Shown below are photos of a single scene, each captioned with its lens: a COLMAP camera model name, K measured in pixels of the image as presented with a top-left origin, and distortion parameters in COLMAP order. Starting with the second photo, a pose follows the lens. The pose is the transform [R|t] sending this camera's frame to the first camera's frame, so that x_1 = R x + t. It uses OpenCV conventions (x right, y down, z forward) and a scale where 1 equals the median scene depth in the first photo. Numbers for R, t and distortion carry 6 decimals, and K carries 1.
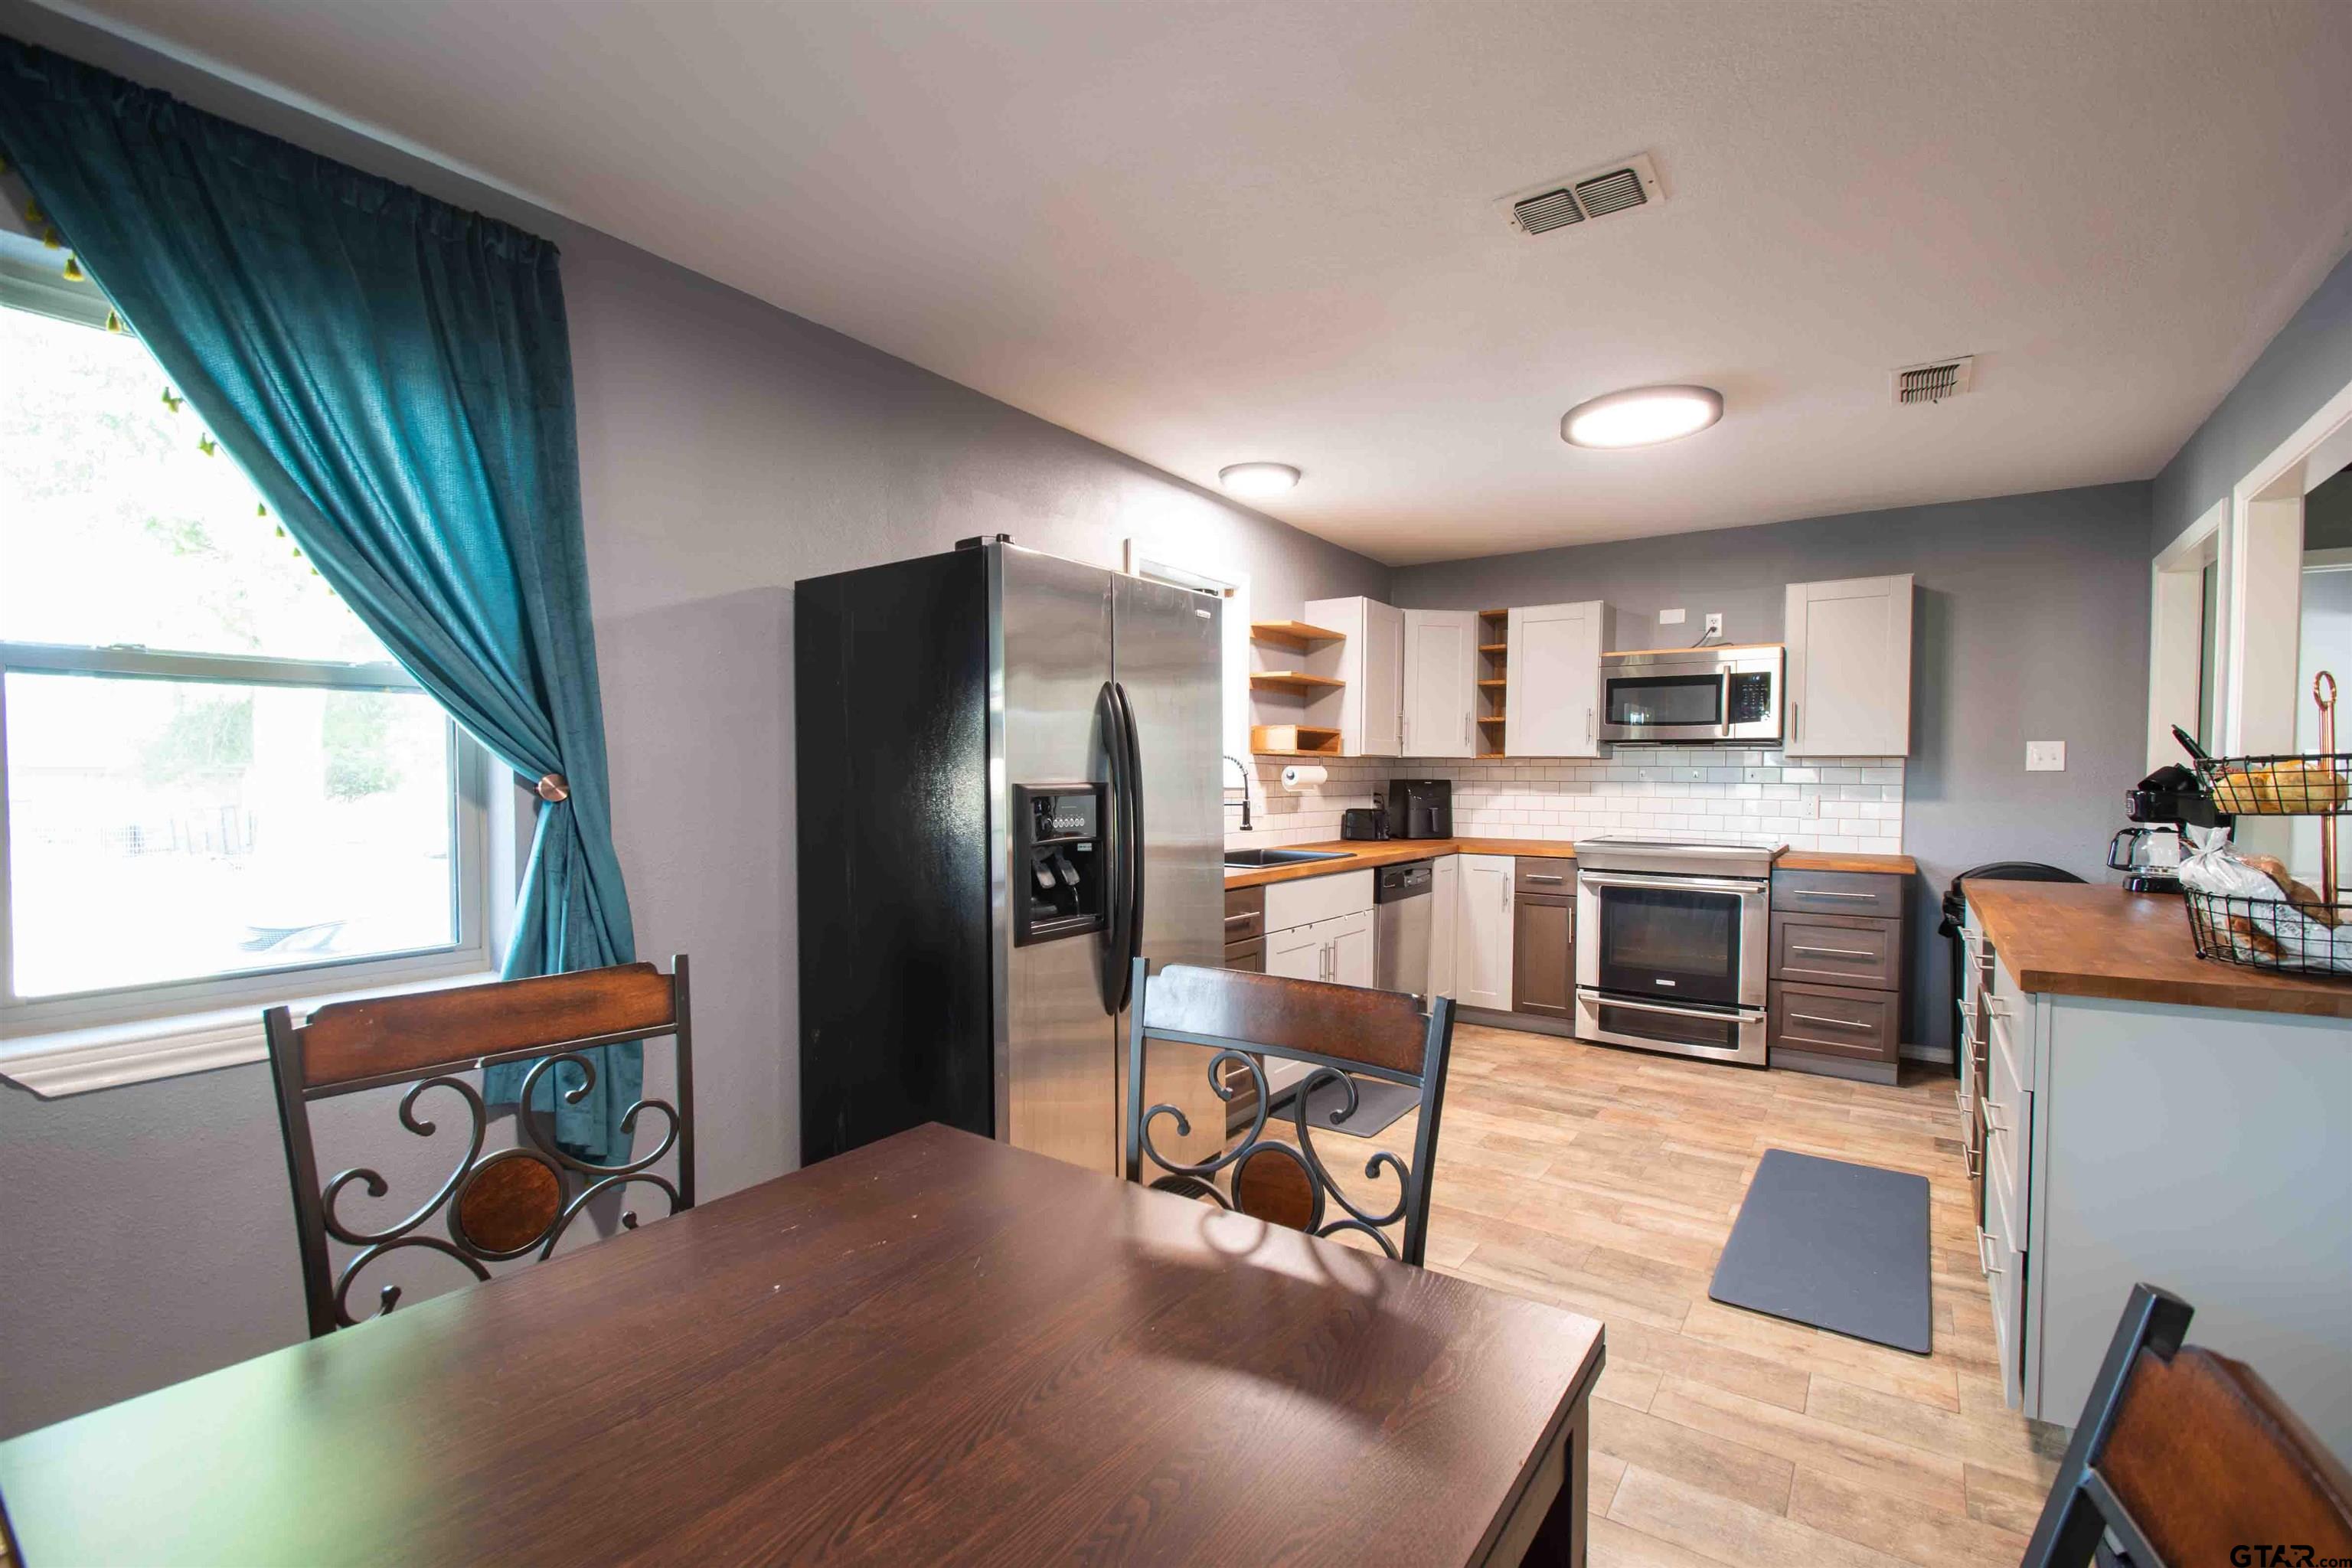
lens RADIAL K [[1039.0, 0, 1161.6], [0, 1039.0, 812.0], [0, 0, 1]] dist [0.008871, -0.011868]
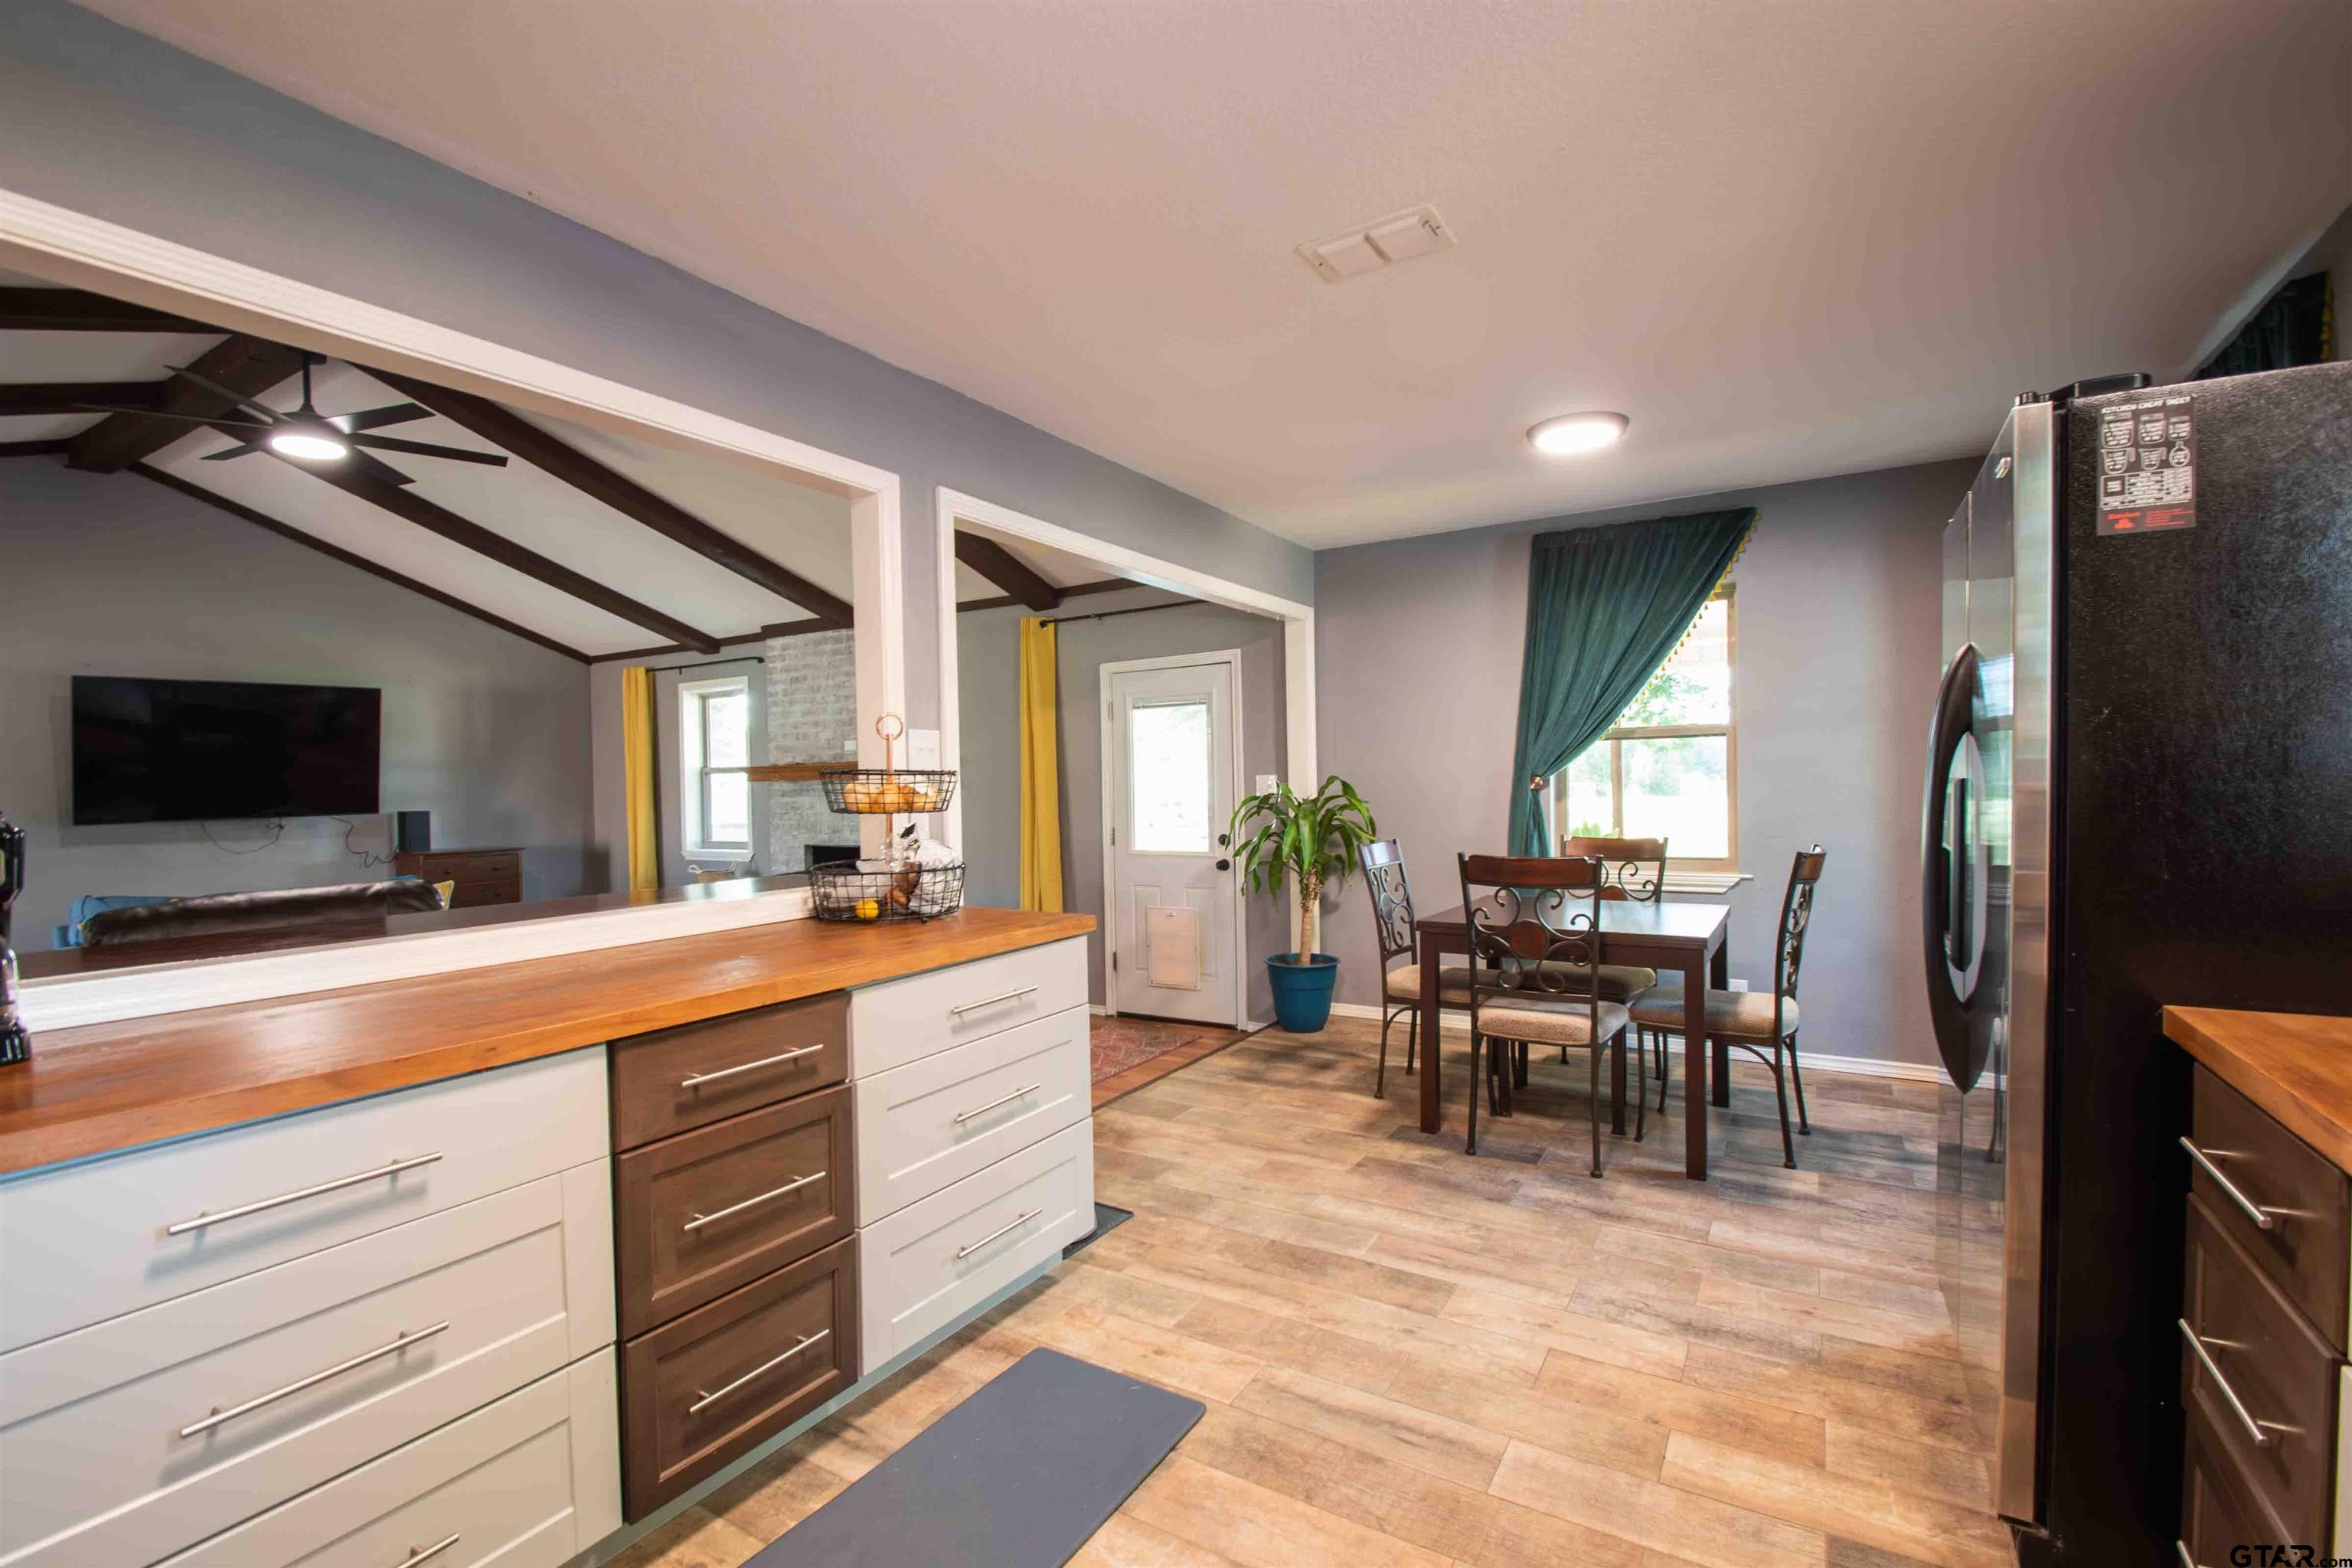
lens RADIAL K [[1039.0, 0, 1177.1], [0, 1039.0, 795.4], [0, 0, 1]] dist [0.008871, -0.011868]
pose [[-0.997430, 0.014090, -0.070245, 0.349564], [0.010918, 0.998912, 0.045337, -0.034645], [0.070807, 0.044454, -0.996499, 1.047628]]
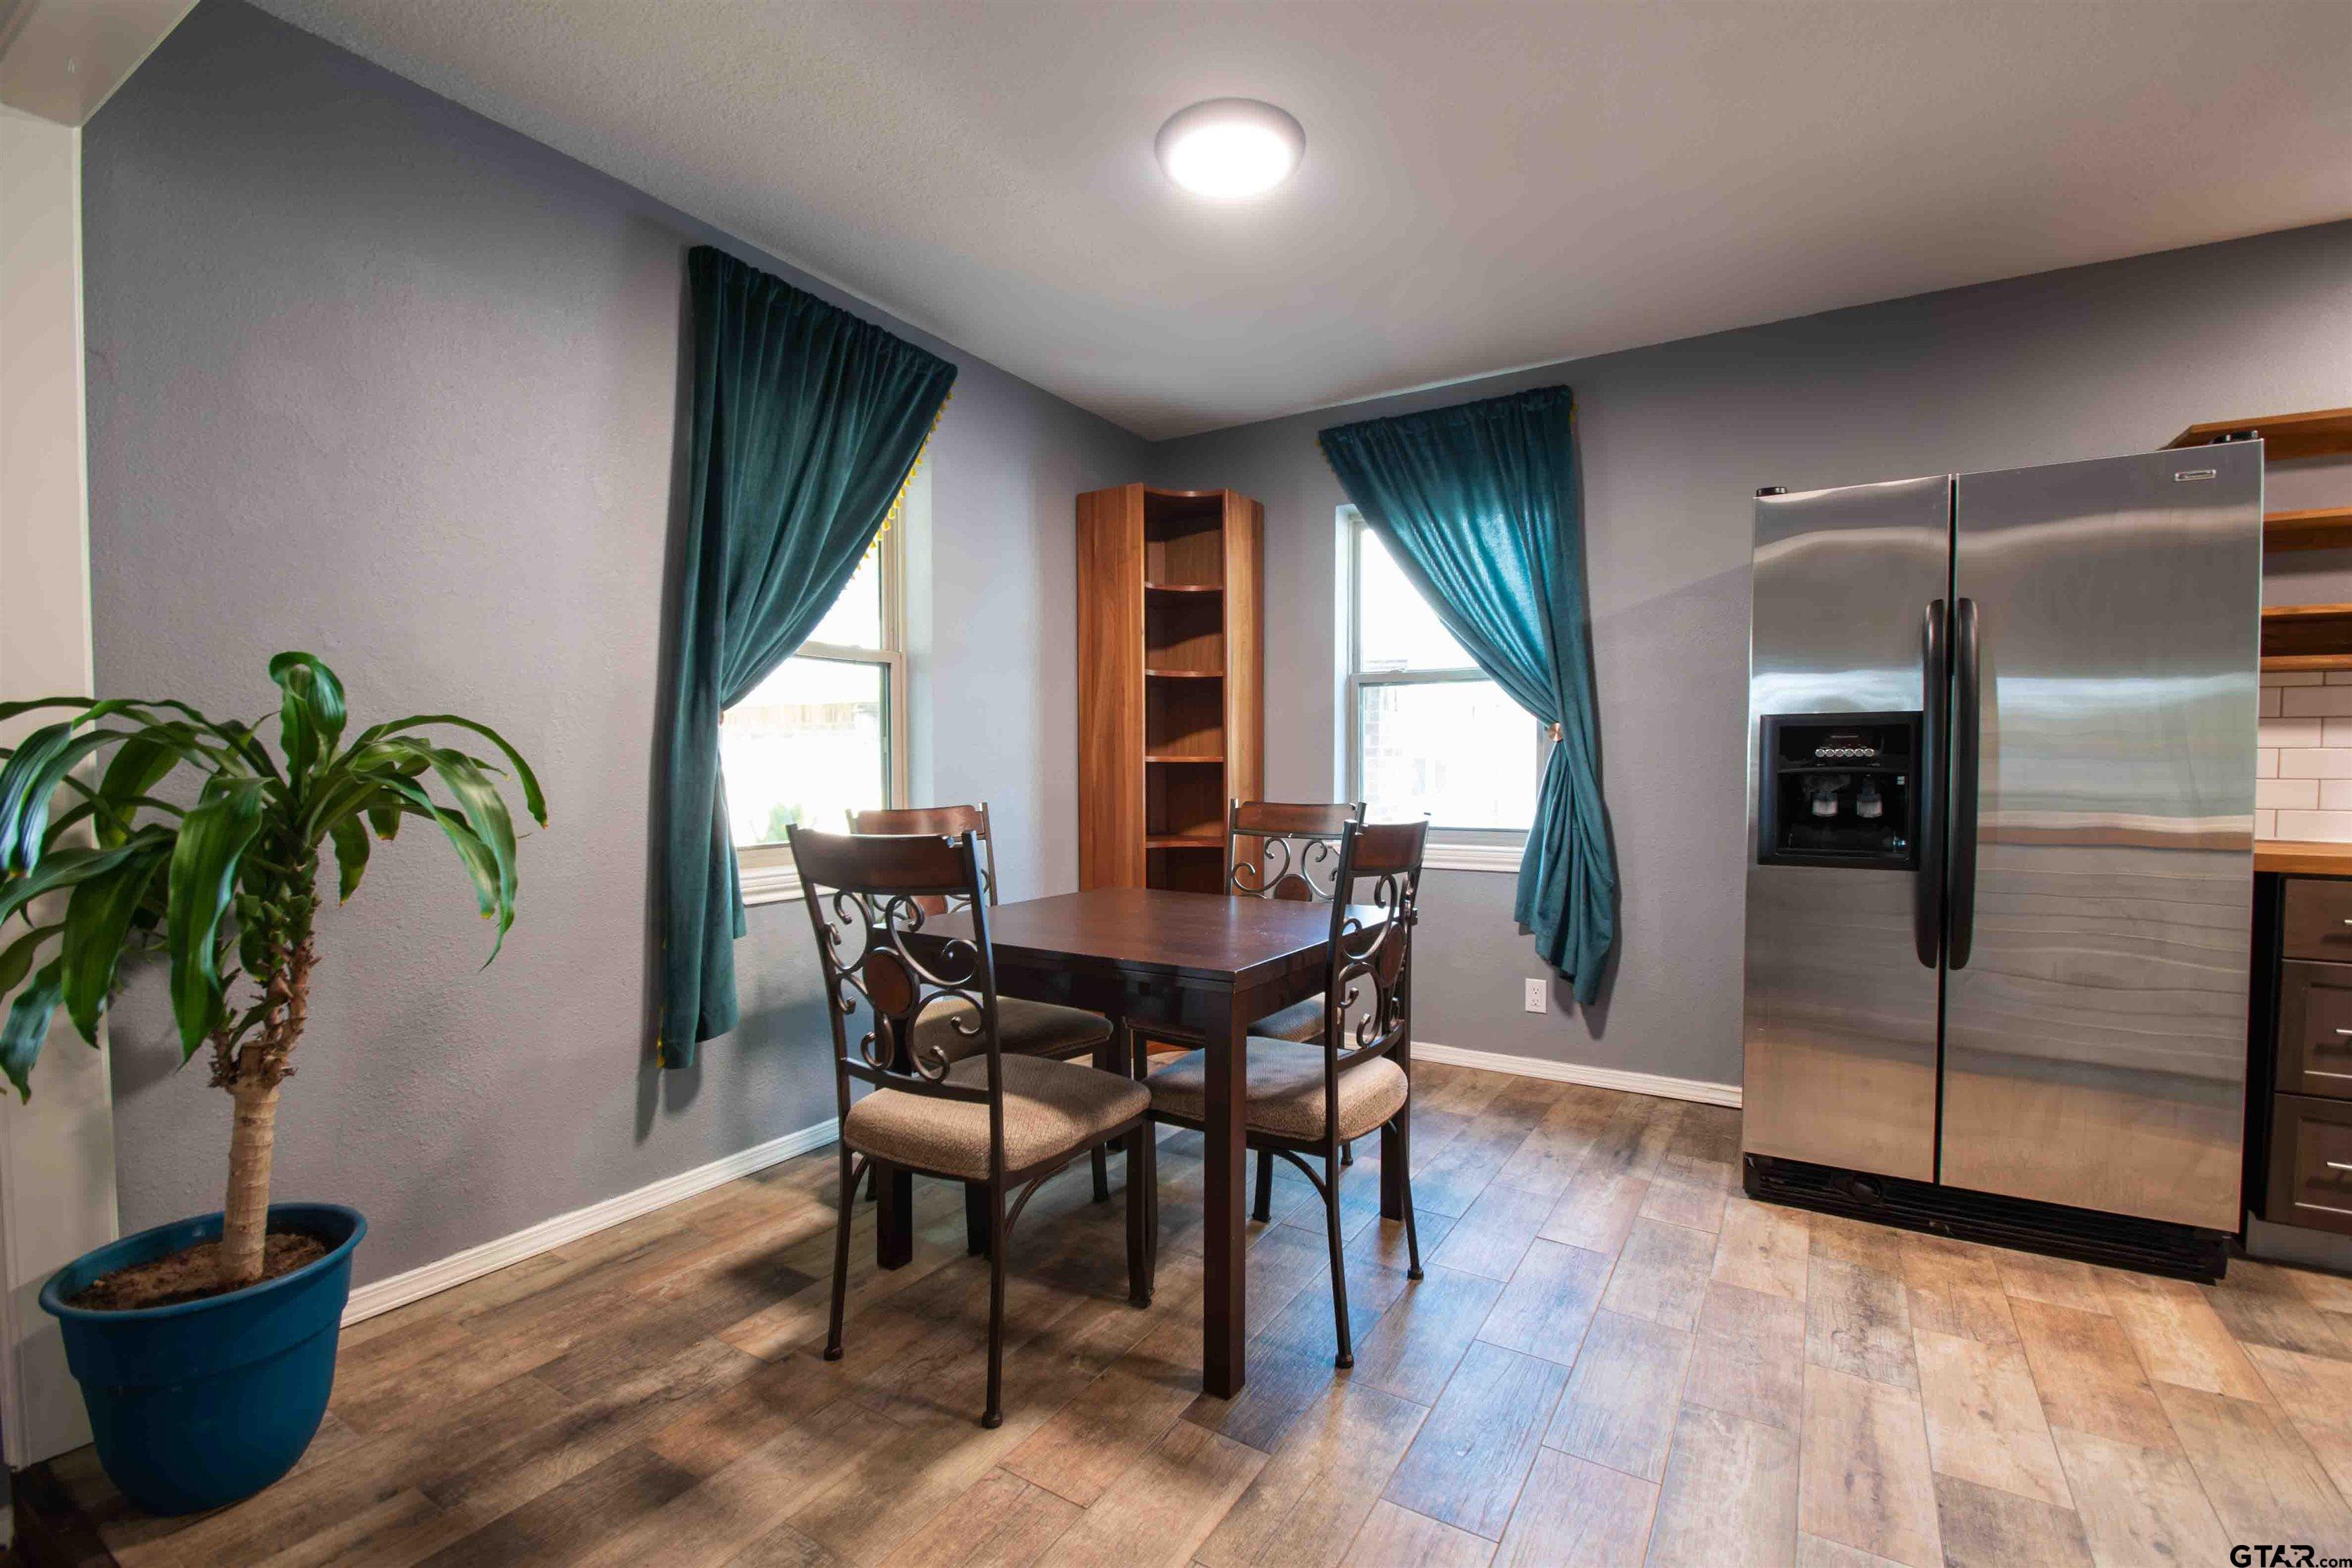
lens RADIAL K [[1039.0, 0, 1157.0], [0, 1039.0, 789.0], [0, 0, 1]] dist [0.008871, -0.011868]
pose [[0.064798, 0.016106, -0.997768, 0.502577], [-0.038216, 0.999176, 0.013646, 0.032448], [0.997166, 0.037247, 0.065360, 0.167553]]
